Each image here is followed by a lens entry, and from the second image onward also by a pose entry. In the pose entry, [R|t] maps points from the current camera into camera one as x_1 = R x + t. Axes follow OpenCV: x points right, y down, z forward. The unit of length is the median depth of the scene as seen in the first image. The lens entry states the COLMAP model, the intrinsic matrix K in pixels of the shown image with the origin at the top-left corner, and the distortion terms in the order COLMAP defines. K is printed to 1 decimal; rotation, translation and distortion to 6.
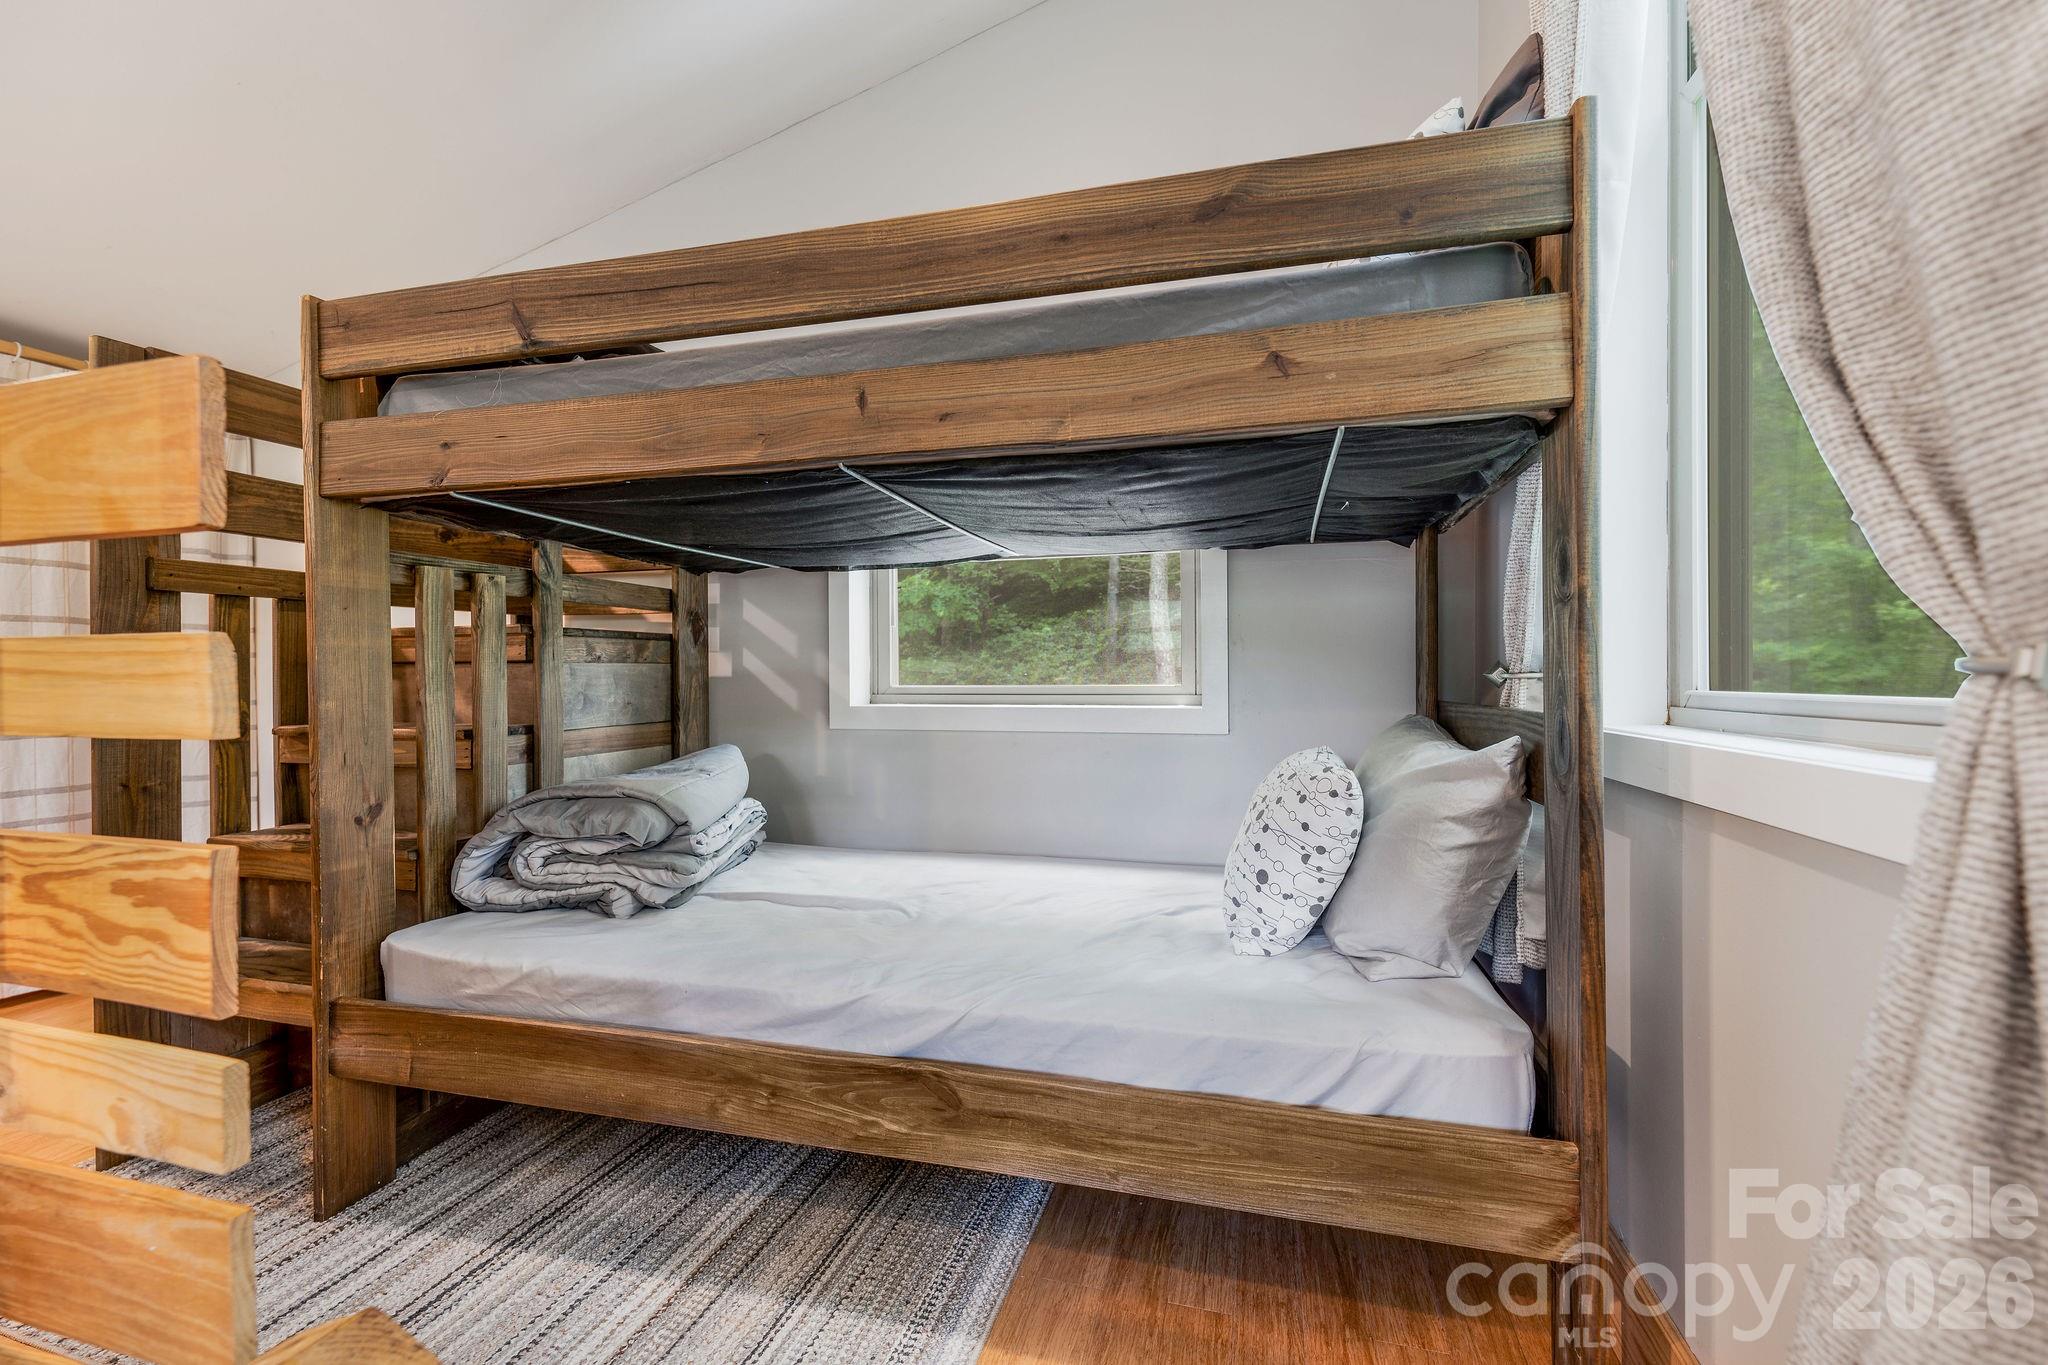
lens RADIAL K [[824.8, 0, 1053.3], [0, 824.8, 677.5], [0, 0, 1]] dist [0.018035, -0.007687]
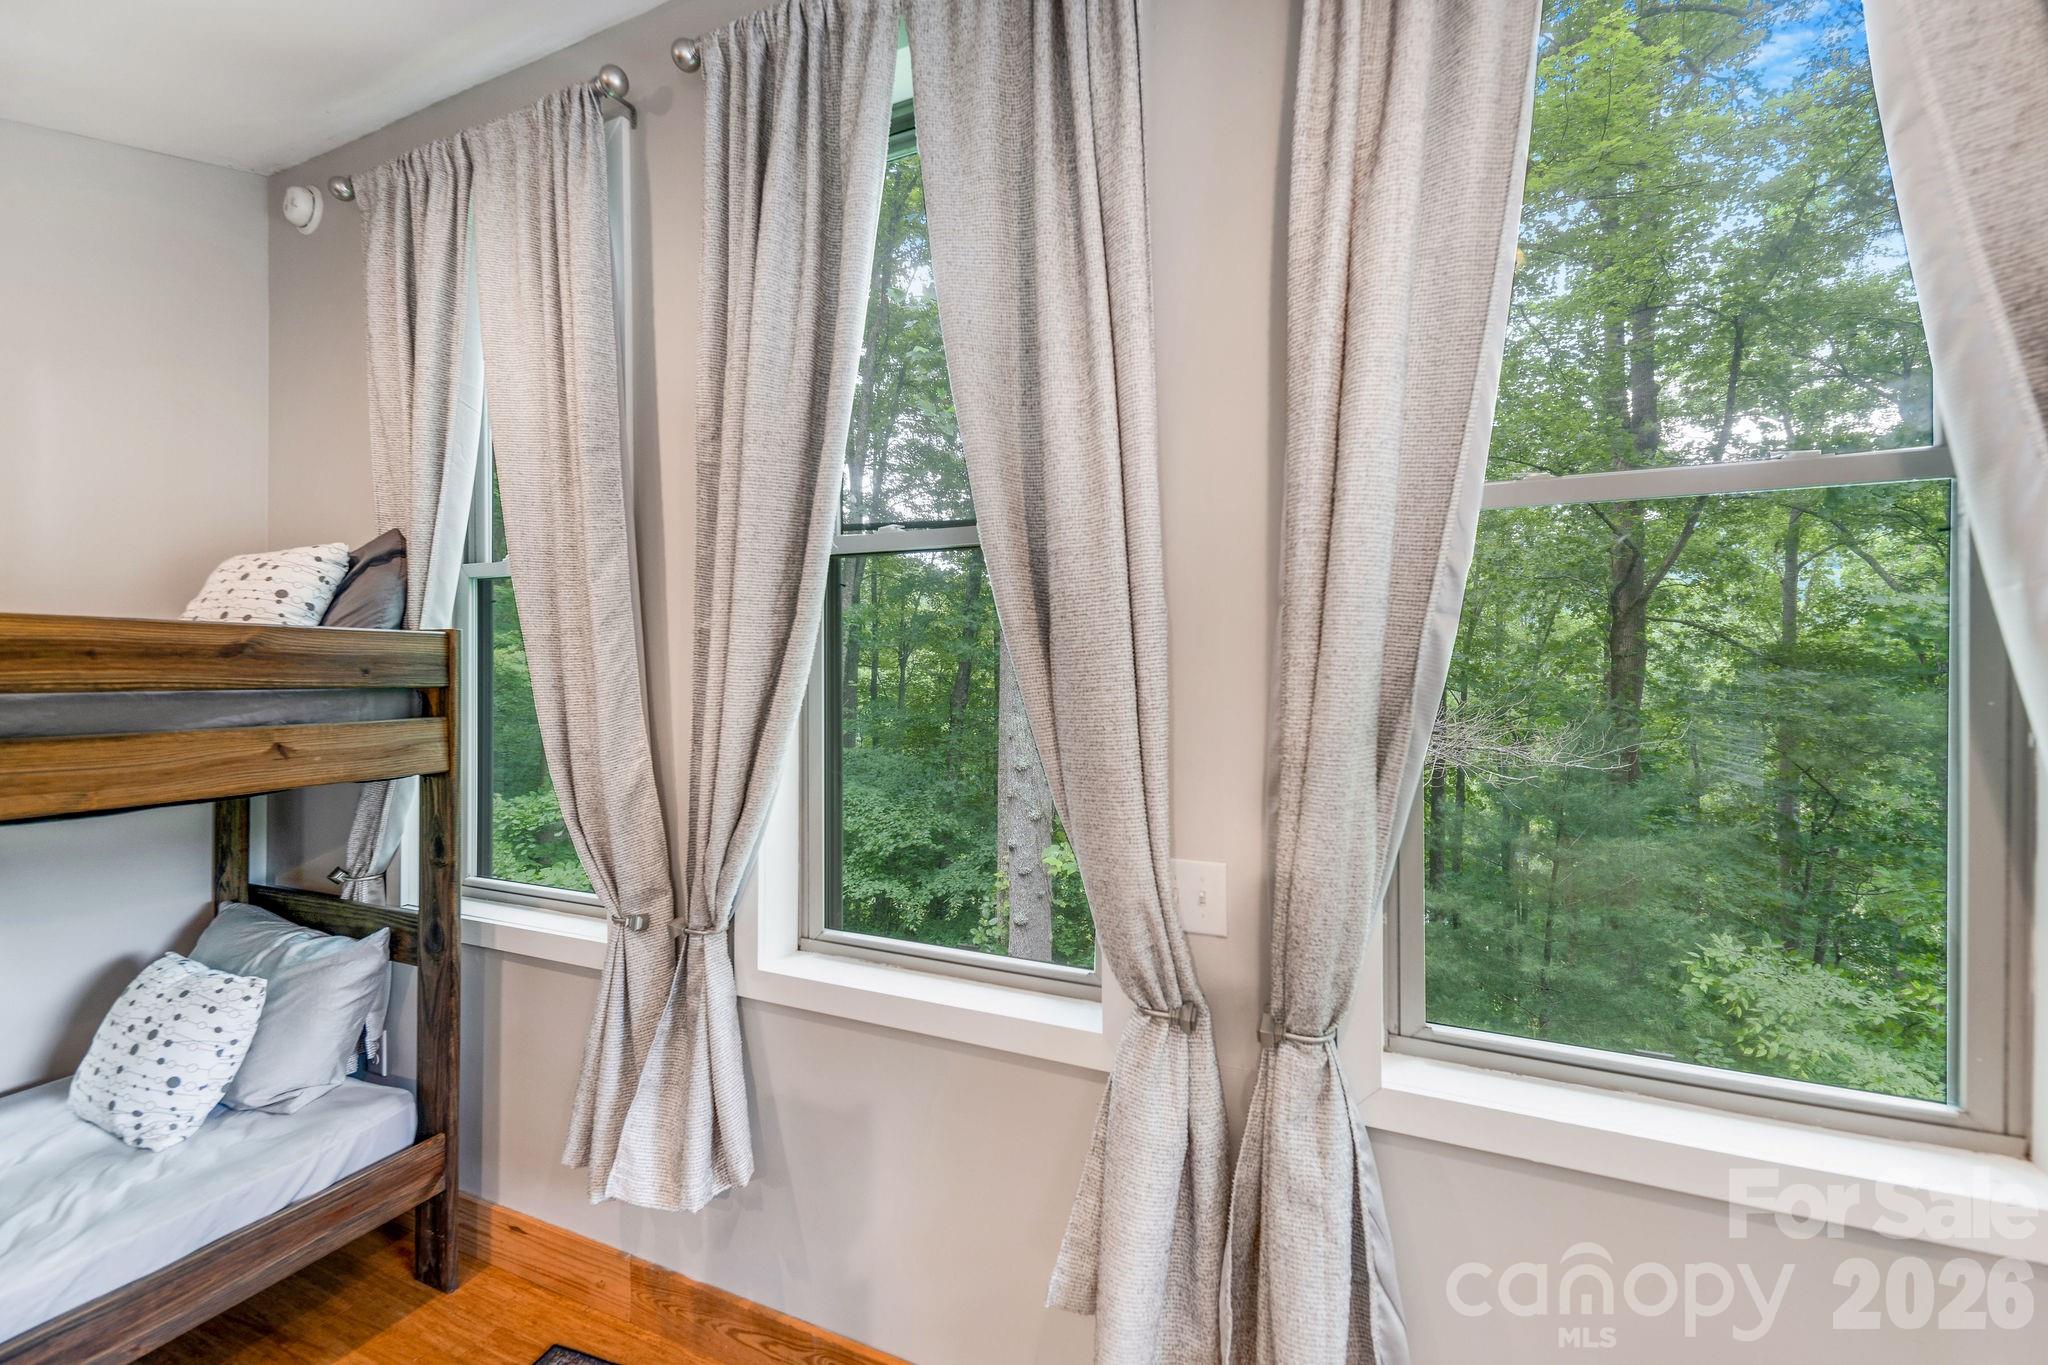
lens RADIAL K [[824.8, 0, 1028.0], [0, 824.8, 671.5], [0, 0, 1]] dist [0.018035, -0.007687]
pose [[0.161083, 0.009207, 0.986898, -0.961642], [-0.006080, 0.999947, -0.008336, -0.464830], [-0.986922, -0.004658, 0.161130, -0.611544]]
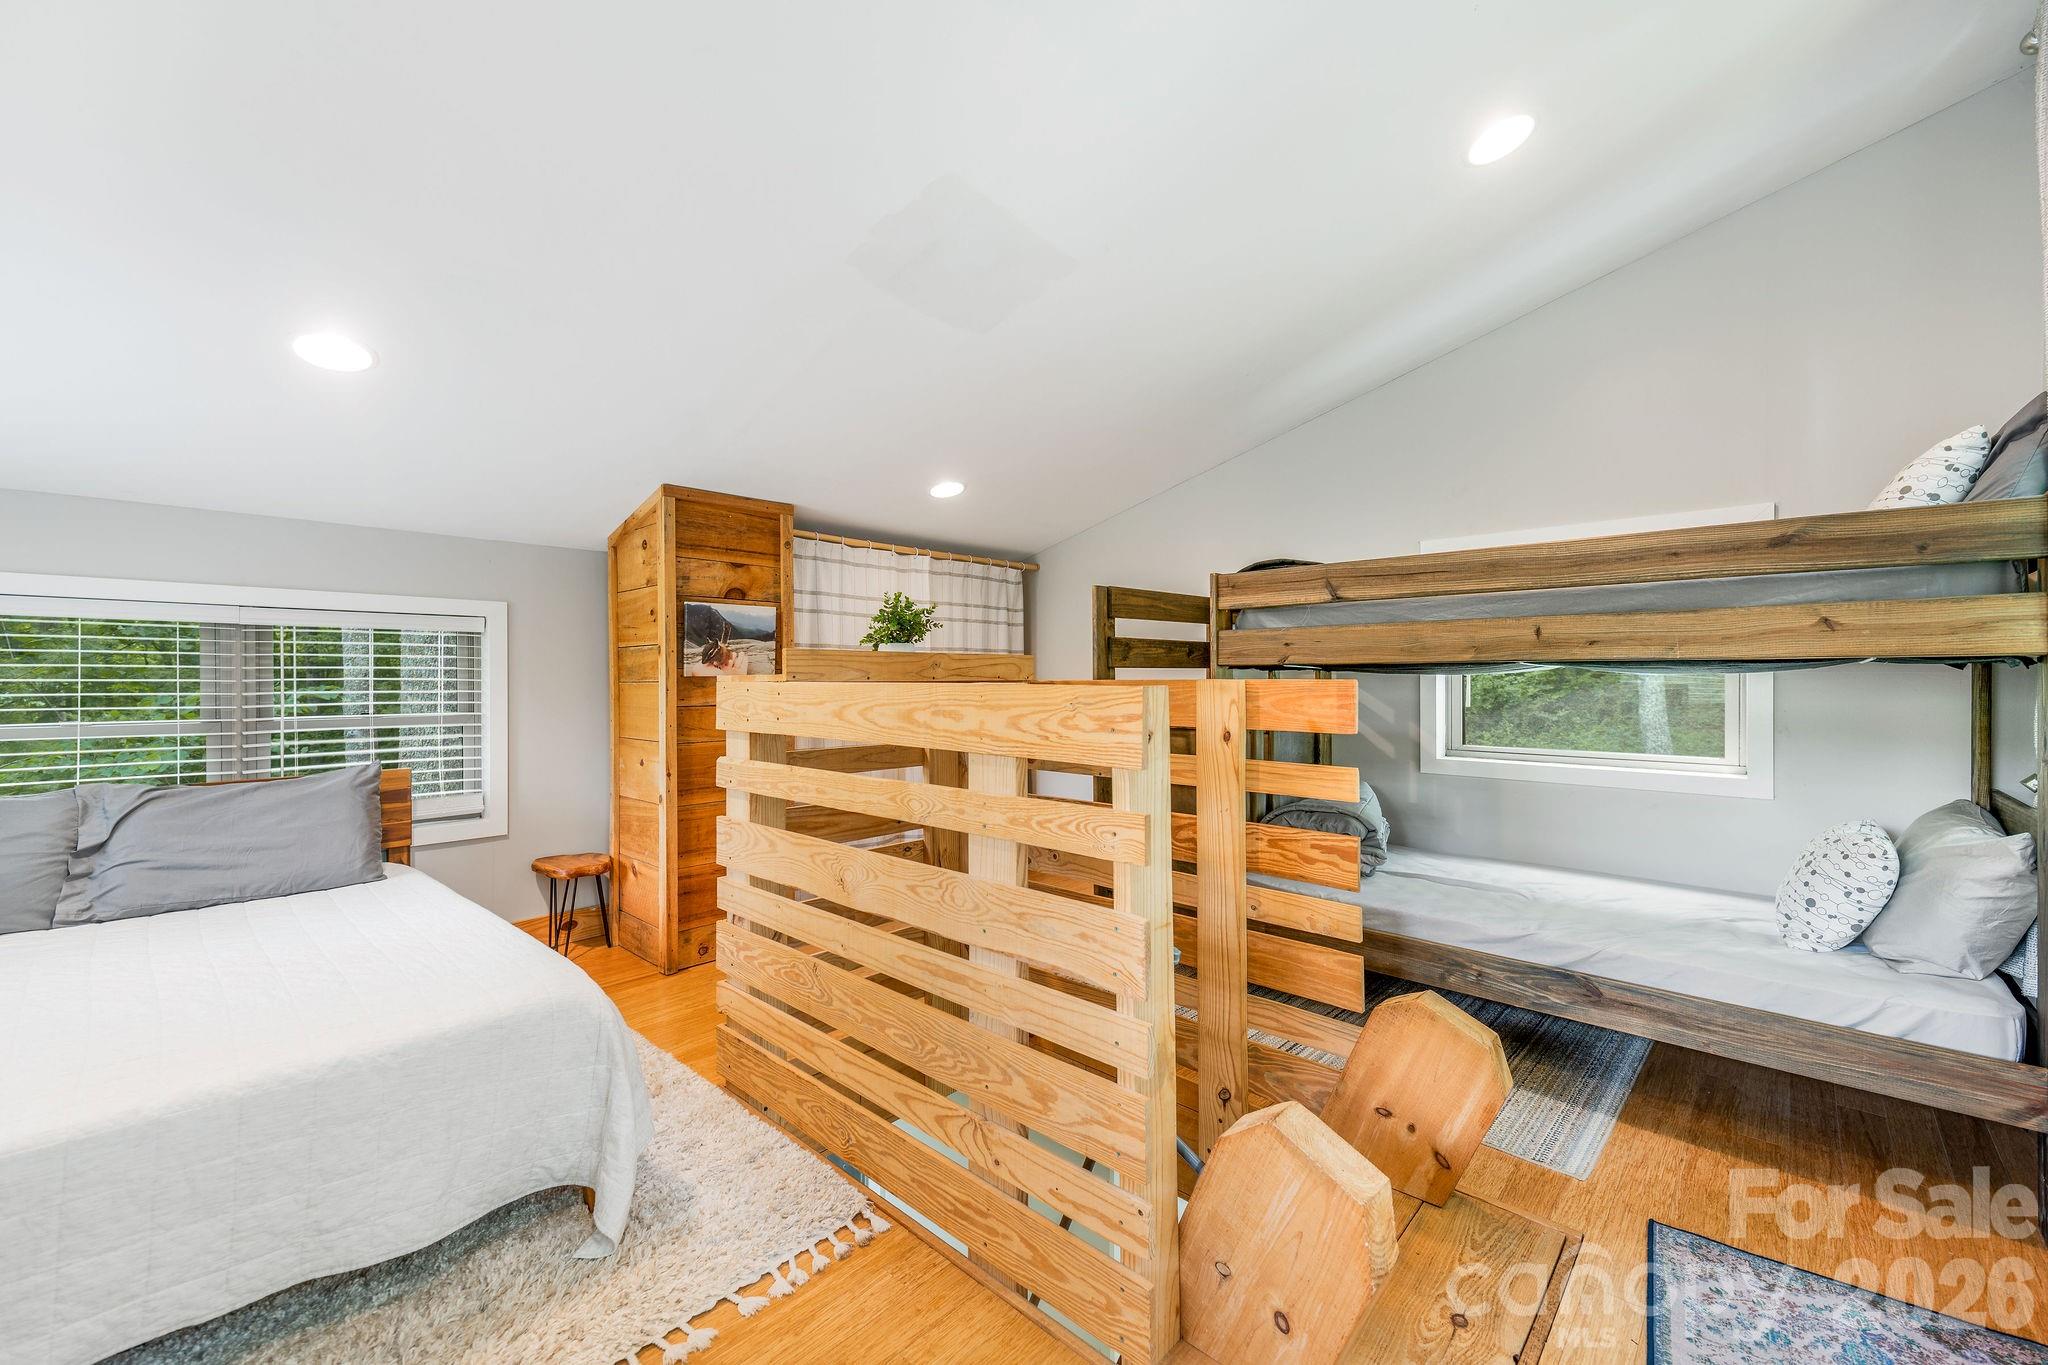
lens RADIAL K [[824.8, 0, 1002.8], [0, 824.8, 676.8], [0, 0, 1]] dist [0.018035, -0.007687]
pose [[0.873497, 0.003557, -0.486817, -0.381565], [0.000605, 0.999965, 0.008394, -0.243627], [0.486829, -0.007627, 0.873464, -1.351054]]
